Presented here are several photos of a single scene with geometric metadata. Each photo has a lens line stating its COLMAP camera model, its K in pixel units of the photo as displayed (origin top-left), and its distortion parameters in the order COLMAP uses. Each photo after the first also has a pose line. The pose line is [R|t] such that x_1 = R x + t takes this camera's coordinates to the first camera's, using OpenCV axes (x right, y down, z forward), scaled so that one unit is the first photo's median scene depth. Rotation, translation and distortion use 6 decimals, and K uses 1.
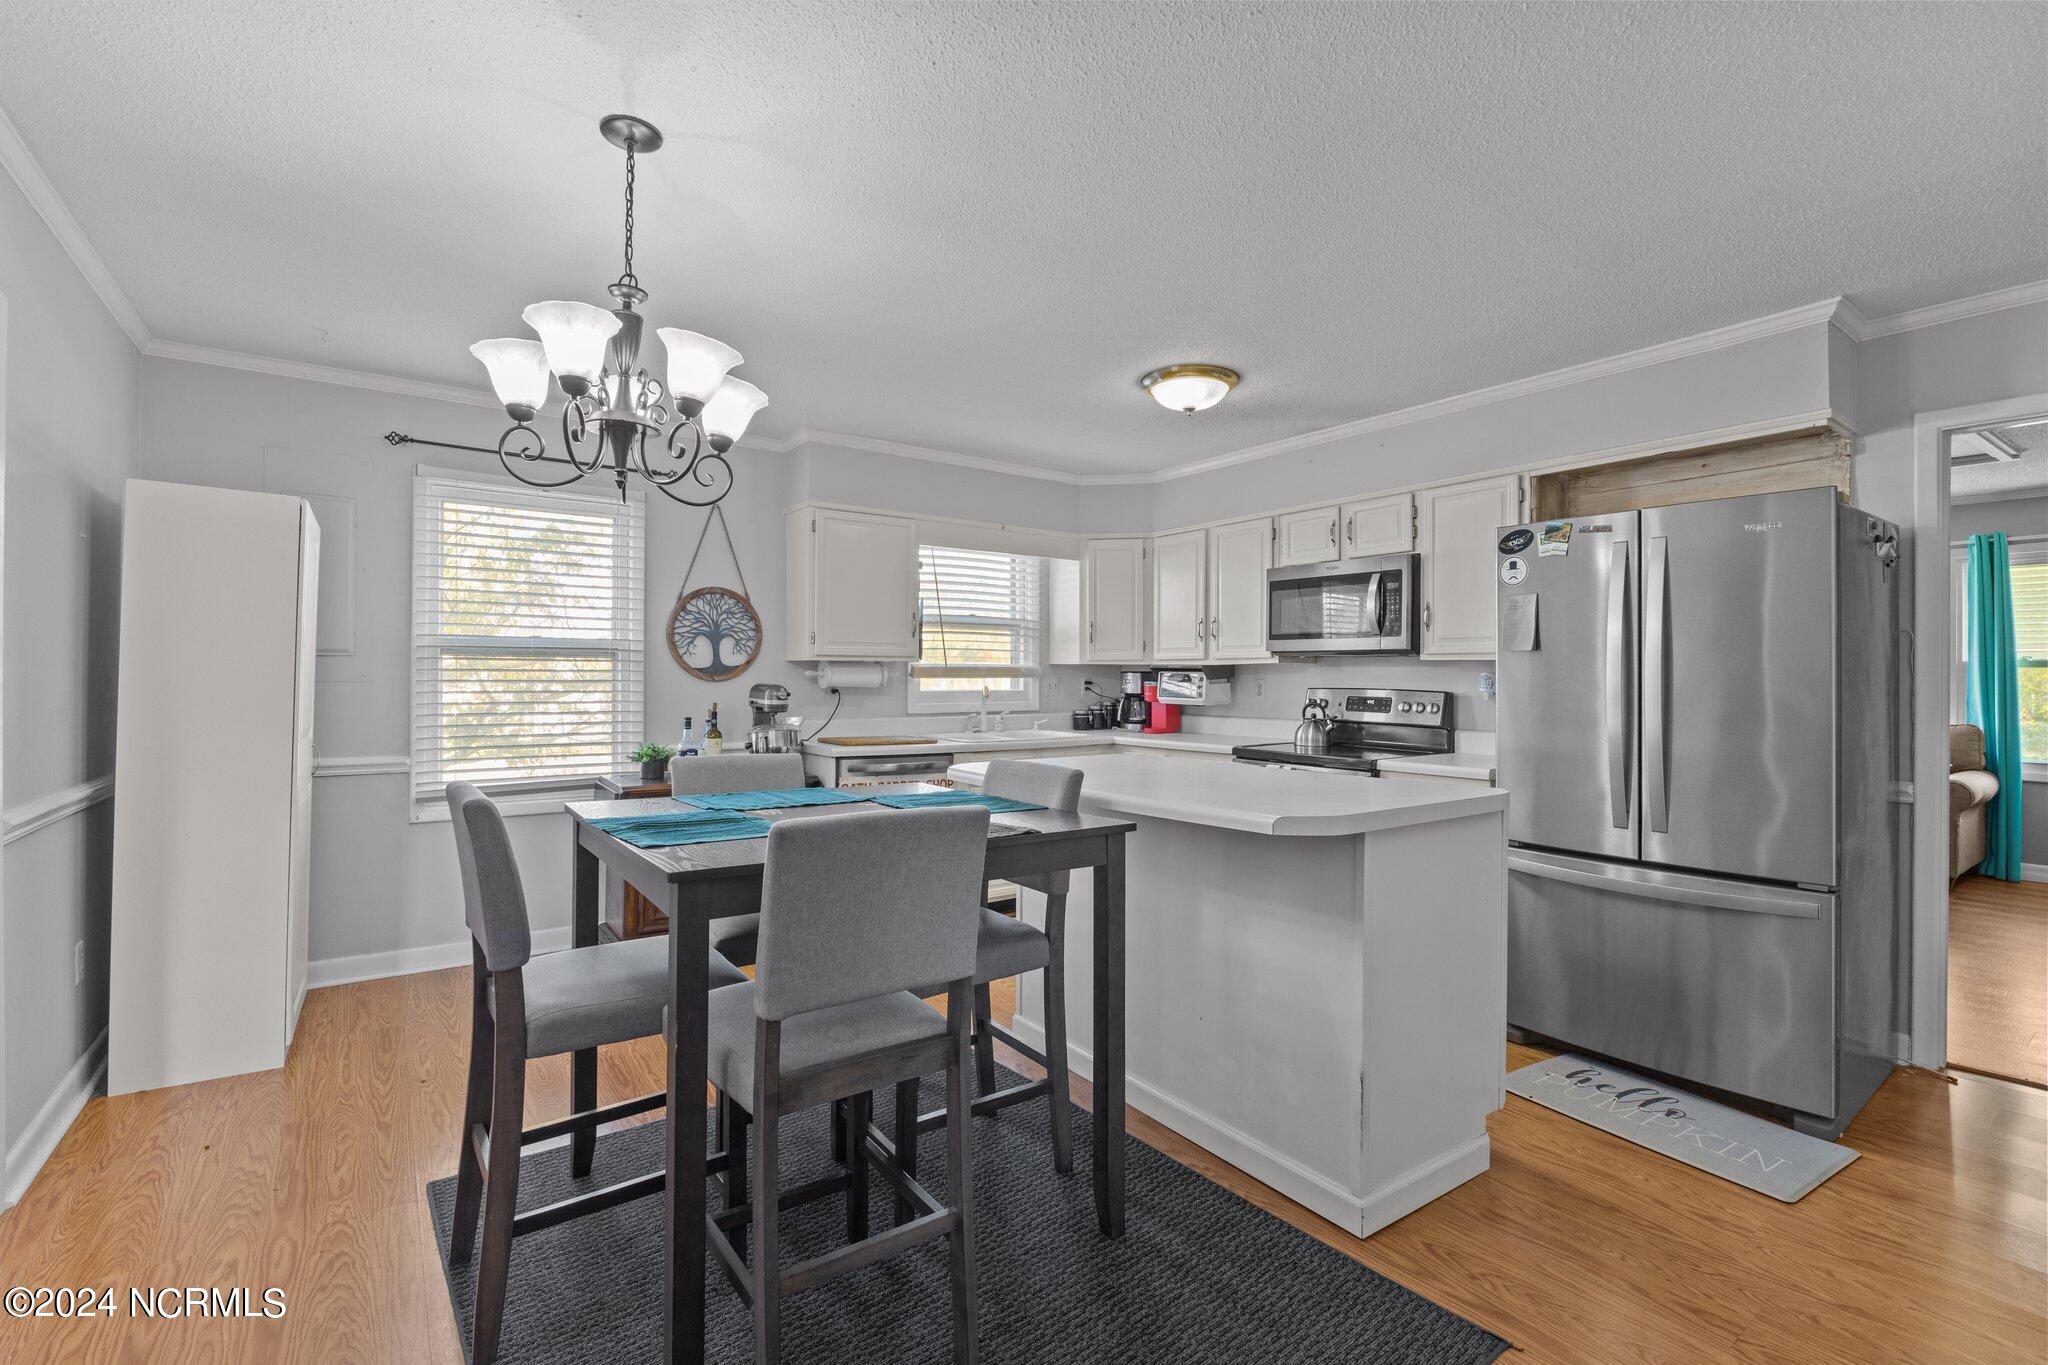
lens RADIAL K [[939.9, 0, 1024.0], [0, 939.9, 682.5], [0, 0, 1]] dist [-0.000218, -0.000754]
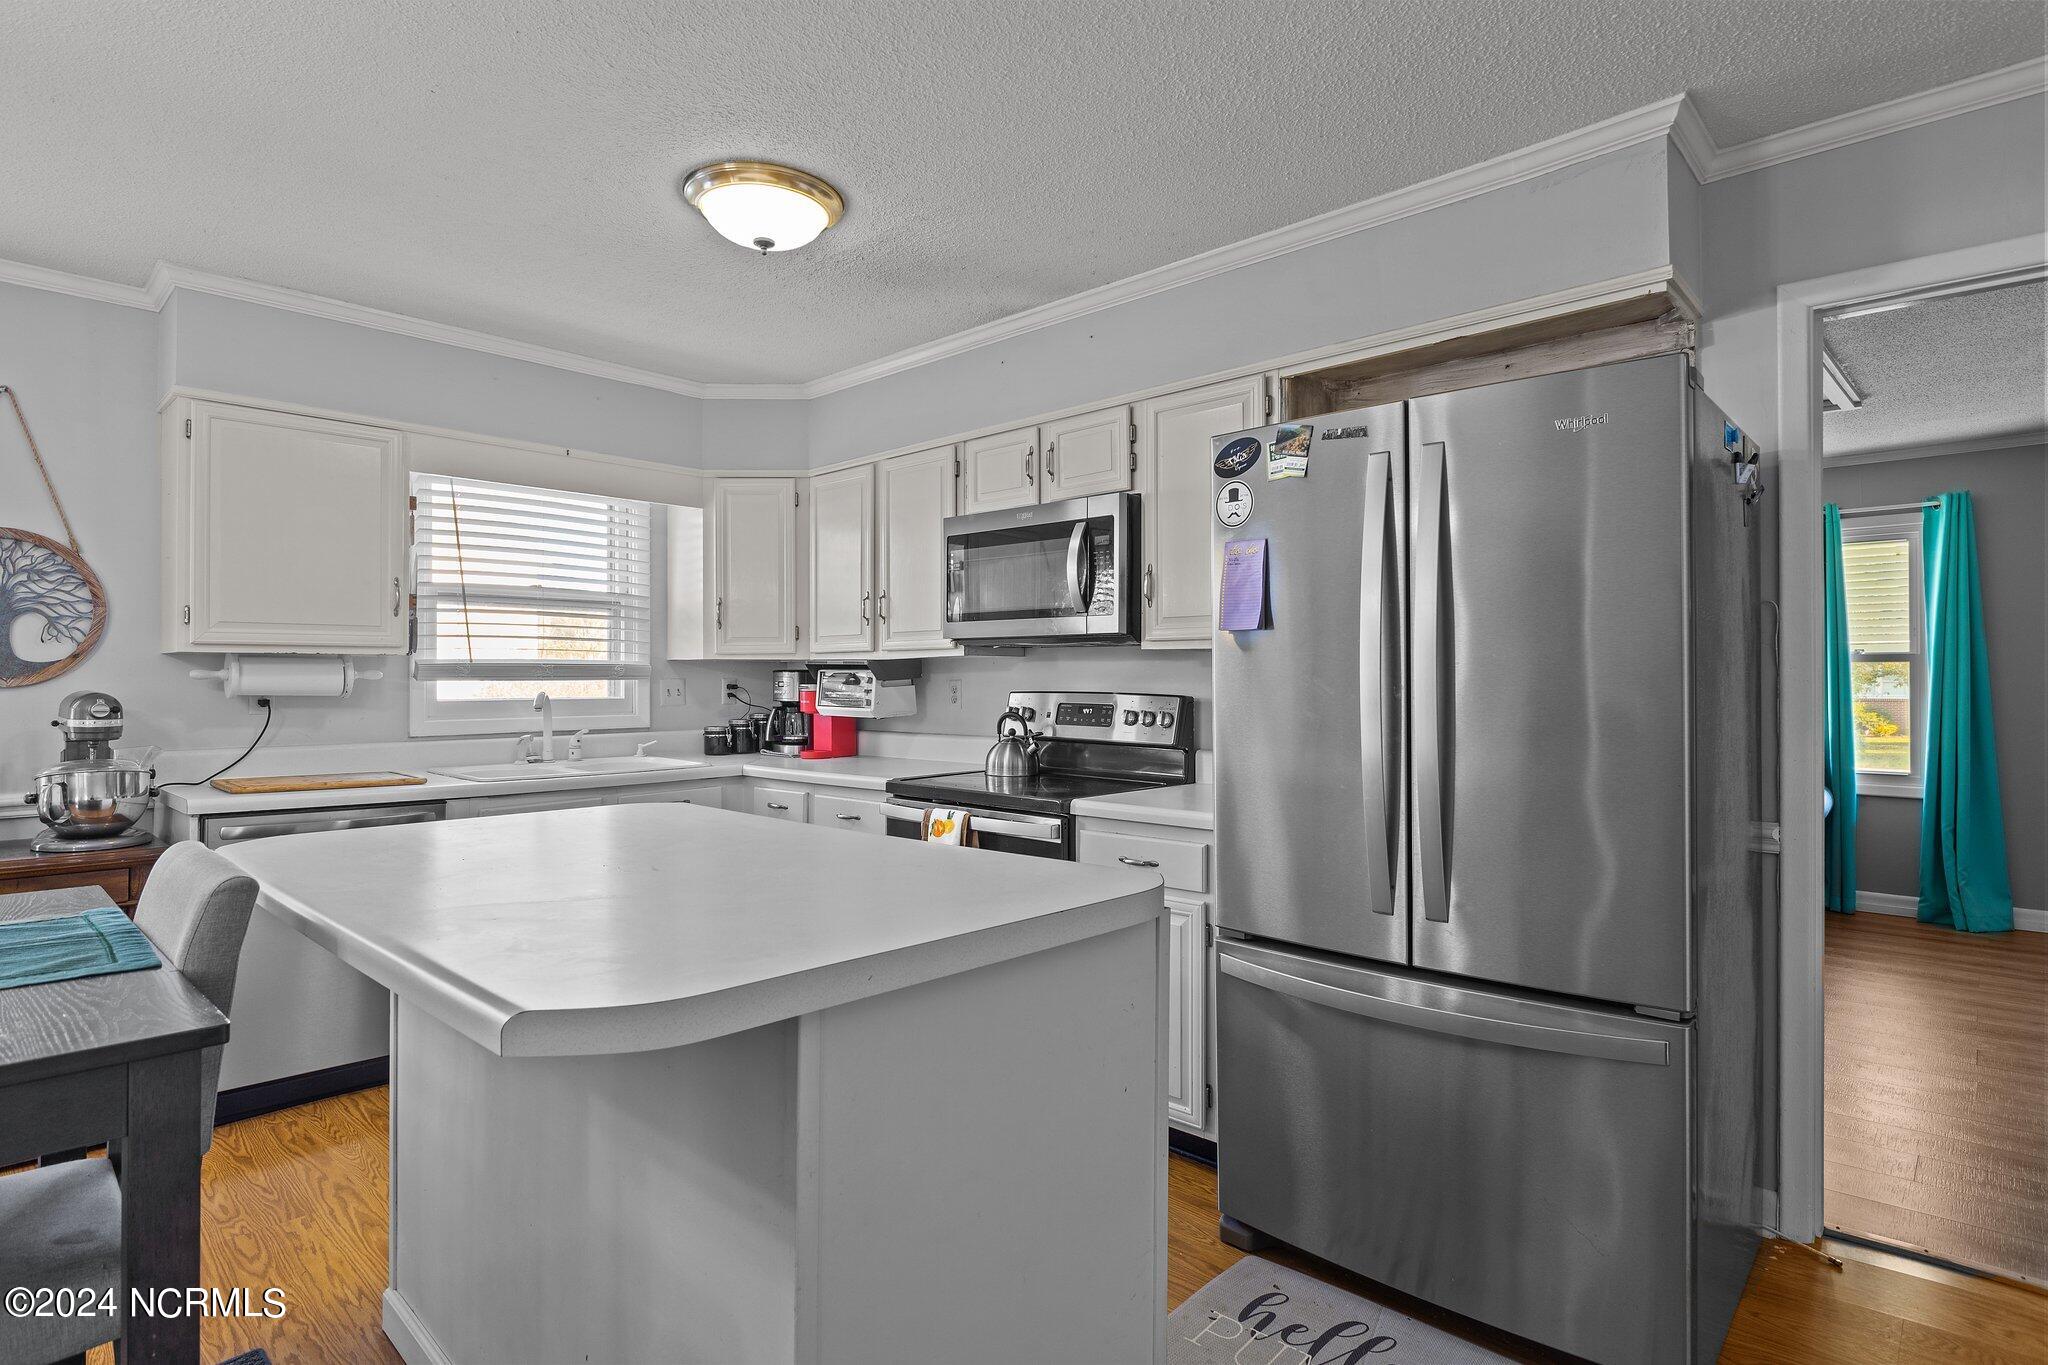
lens RADIAL K [[1057.3, 0, 1044.3], [0, 1057.3, 687.5], [0, 0, 1]] dist [-0.004004, -0.000534]
pose [[0.982177, -0.006640, 0.187839, 0.187437], [0.006666, 0.999978, 0.000494, 0.002435], [-0.187838, 0.000767, 0.982200, 0.233980]]
